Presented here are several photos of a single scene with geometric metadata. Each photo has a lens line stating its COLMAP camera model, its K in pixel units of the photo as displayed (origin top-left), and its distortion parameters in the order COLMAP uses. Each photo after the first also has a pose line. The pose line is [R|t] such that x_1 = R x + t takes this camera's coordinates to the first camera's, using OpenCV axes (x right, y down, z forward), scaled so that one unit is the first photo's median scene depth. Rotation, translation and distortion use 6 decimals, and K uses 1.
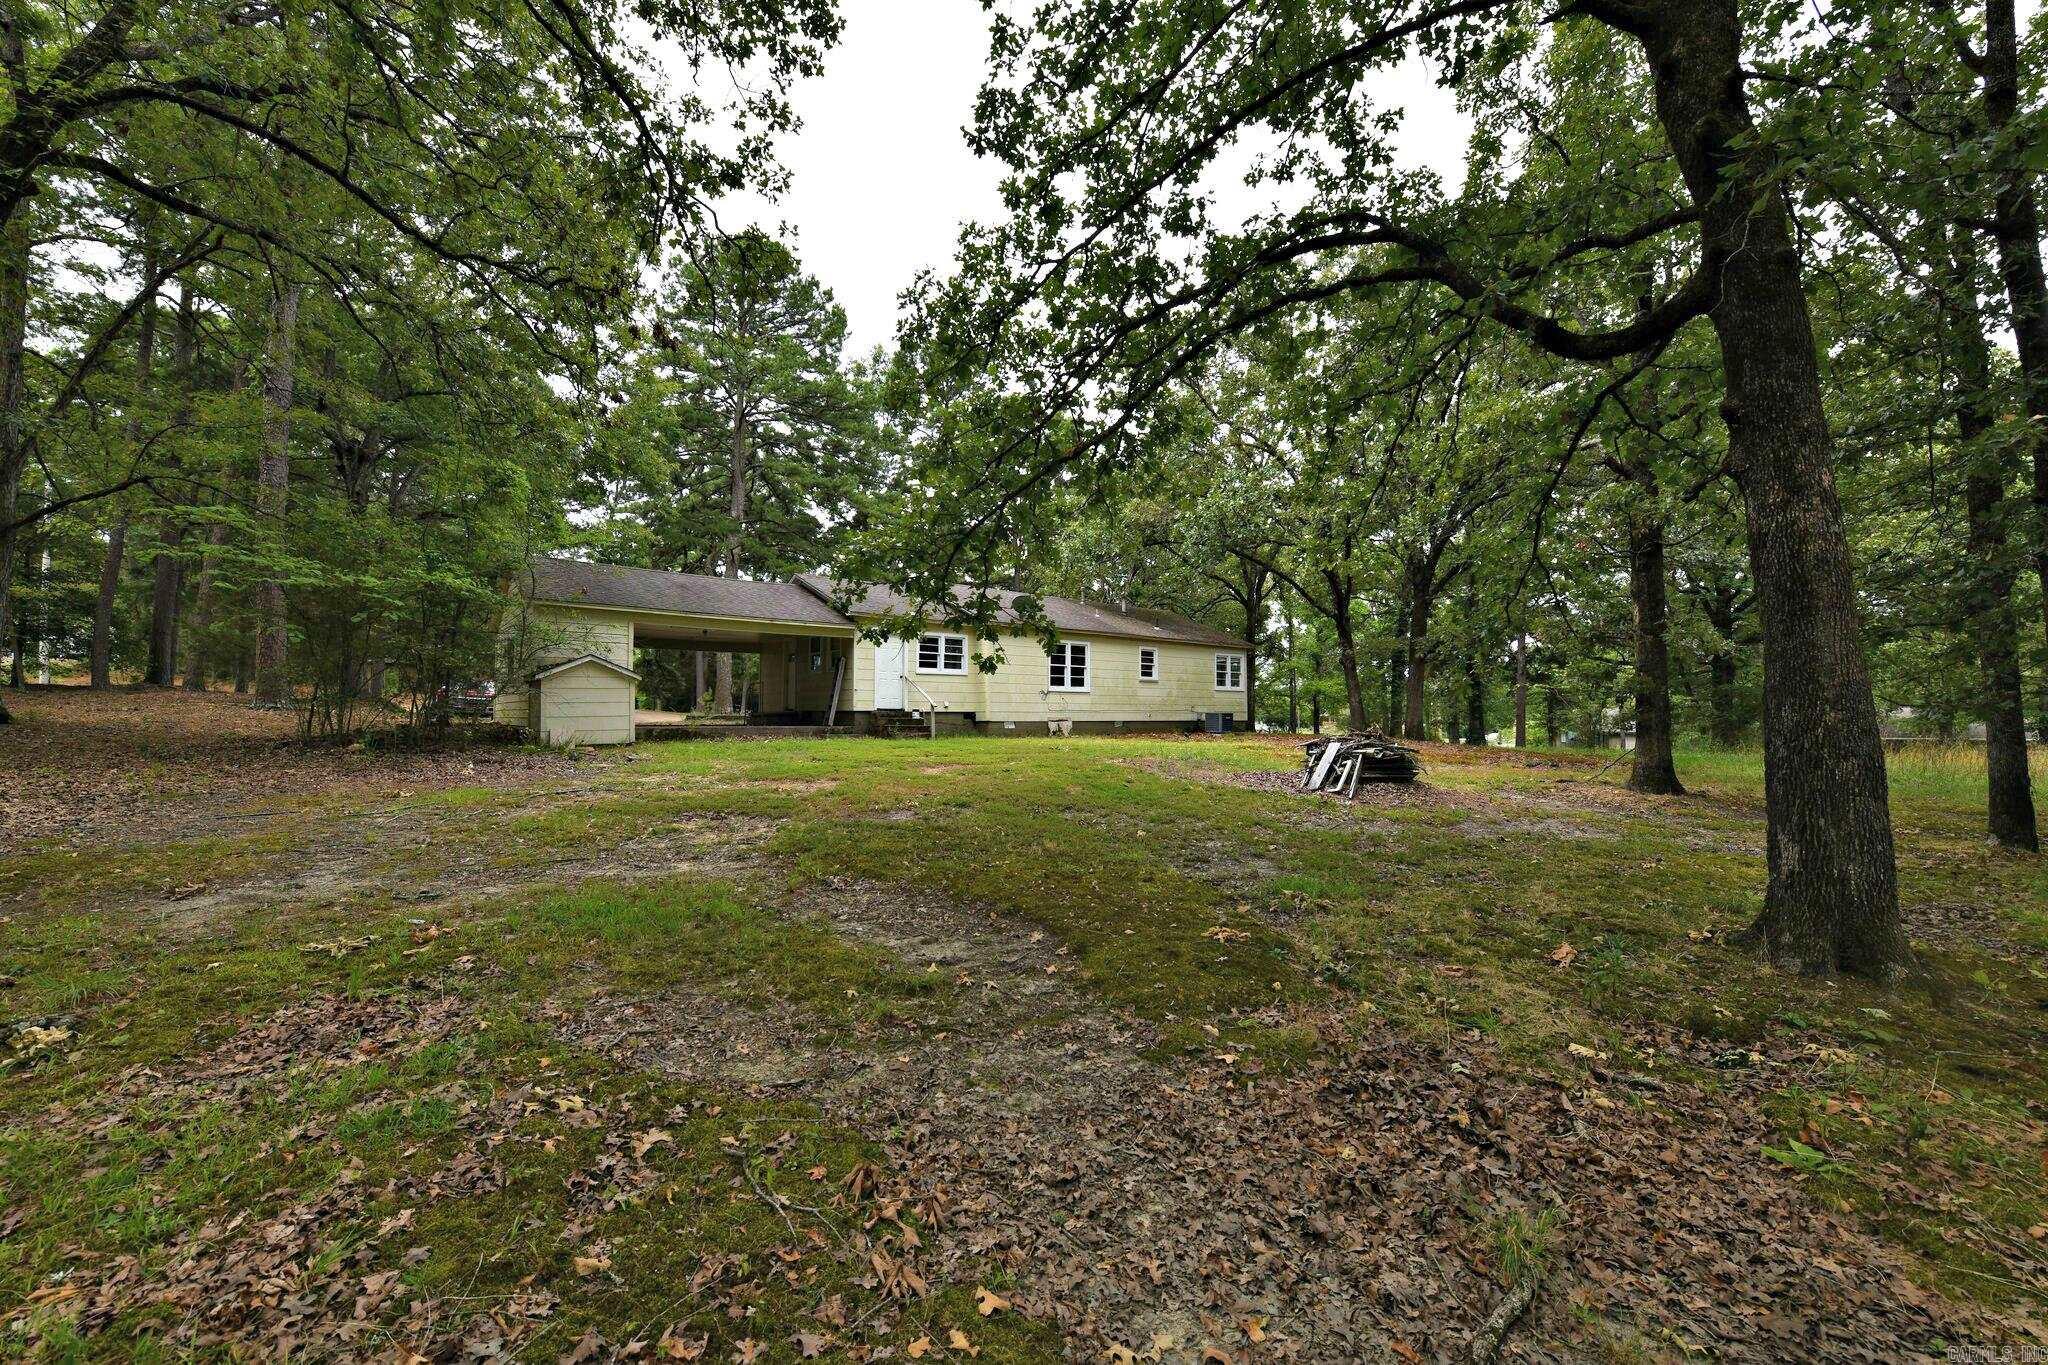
lens RADIAL K [[856.3, 0, 1024.0], [0, 856.3, 682.5], [0, 0, 1]] dist [-0.010462, 0.000017]
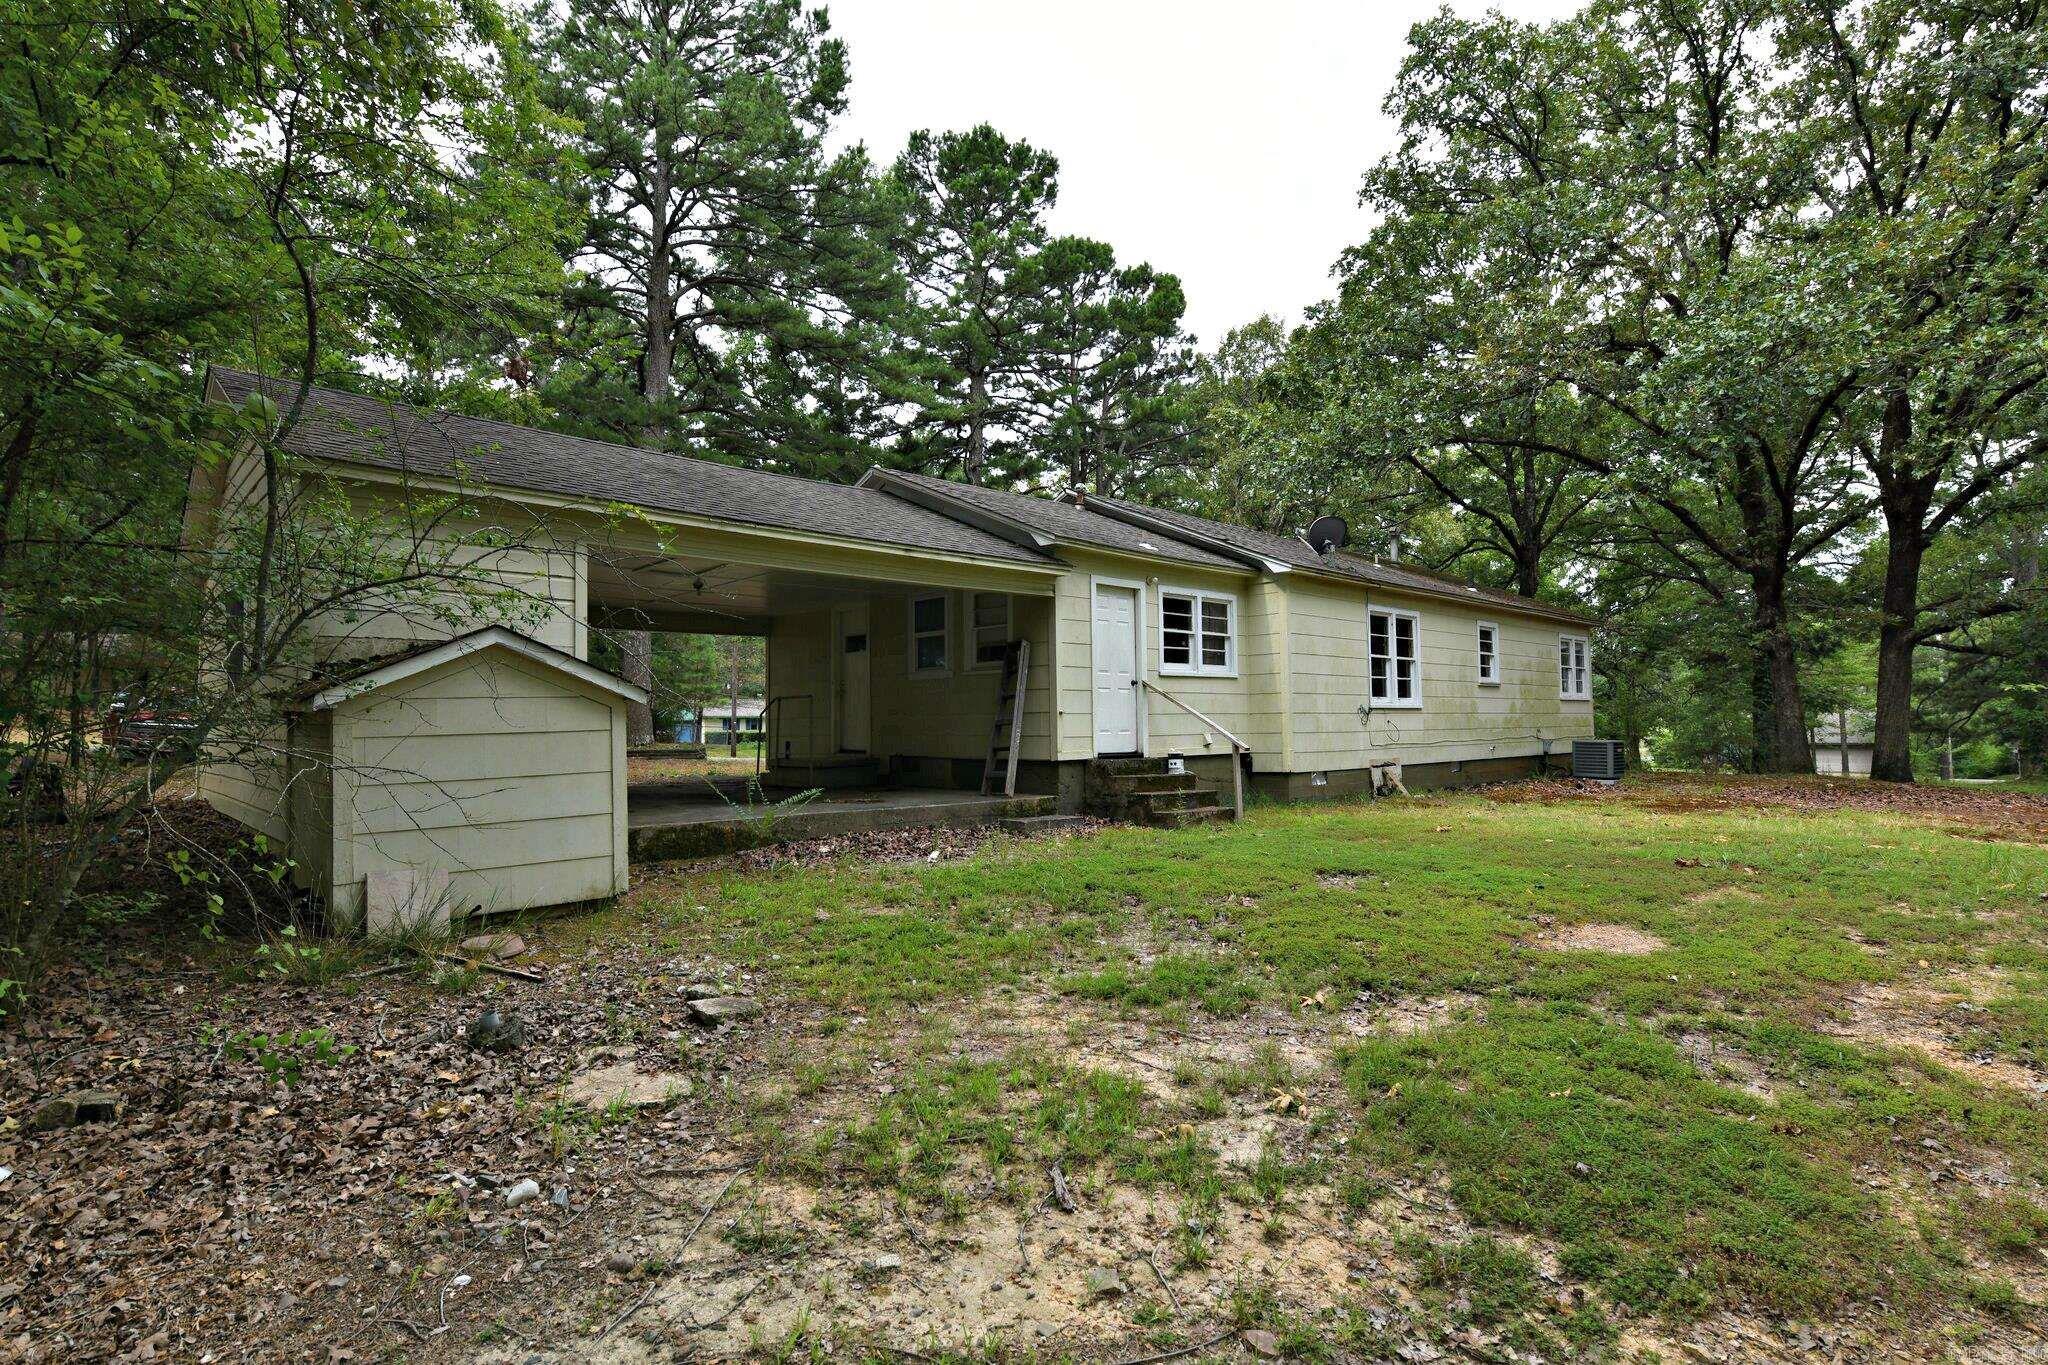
lens RADIAL K [[1071.0, 0, 1024.0], [0, 1071.0, 682.5], [0, 0, 1]] dist [-0.003563, -0.000214]
pose [[0.996038, -0.009659, 0.088399, -0.244897], [0.009715, 0.999953, -0.000198, -0.007031], [-0.088393, 0.001056, 0.996085, 0.415060]]
